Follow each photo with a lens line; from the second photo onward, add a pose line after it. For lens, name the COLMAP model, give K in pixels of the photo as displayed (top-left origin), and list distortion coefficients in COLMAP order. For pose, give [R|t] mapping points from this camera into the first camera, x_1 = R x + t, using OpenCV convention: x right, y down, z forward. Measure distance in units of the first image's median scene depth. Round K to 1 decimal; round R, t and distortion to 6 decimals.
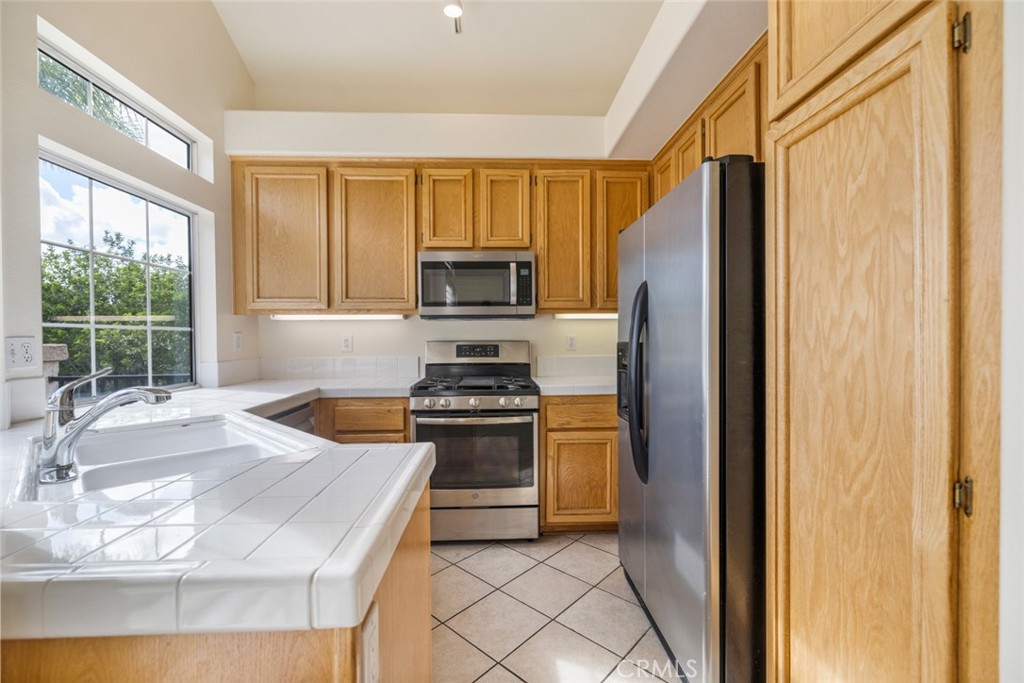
lens RADIAL K [[456.2, 0, 511.2], [0, 456.2, 336.1], [0, 0, 1]] dist [-0.001419, -0.000225]
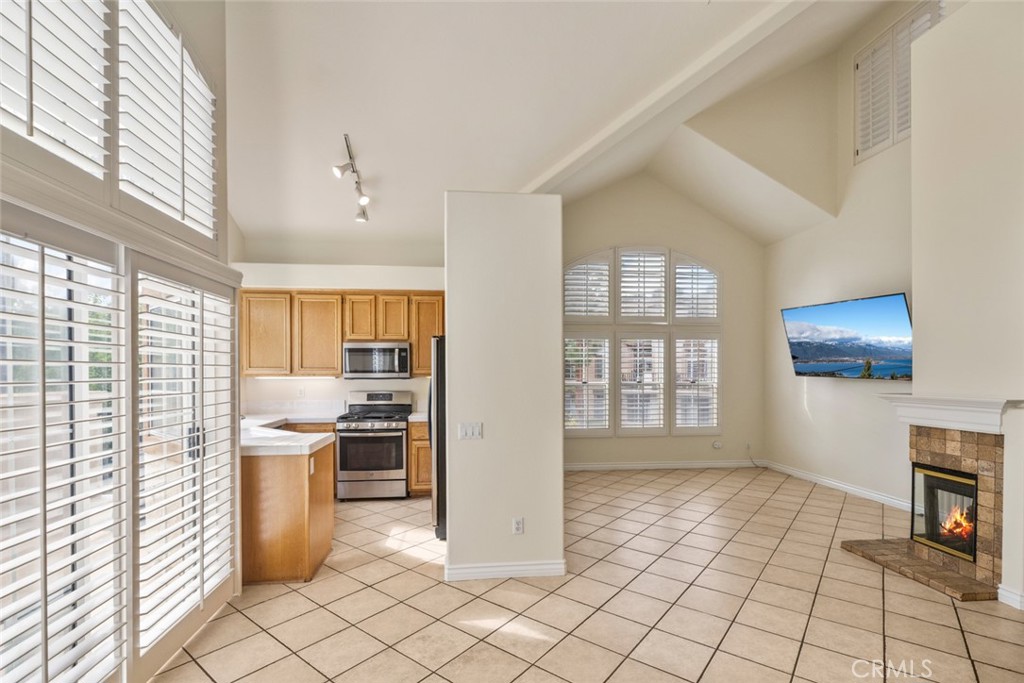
lens RADIAL K [[461.2, 0, 508.7], [0, 461.2, 375.2], [0, 0, 1]] dist [-0.001860, -0.000311]
pose [[0.996071, 0.004390, 0.088454, 0.282747], [-0.005209, 0.999946, 0.009023, -0.074454], [-0.088409, -0.009448, 0.996039, -0.857014]]
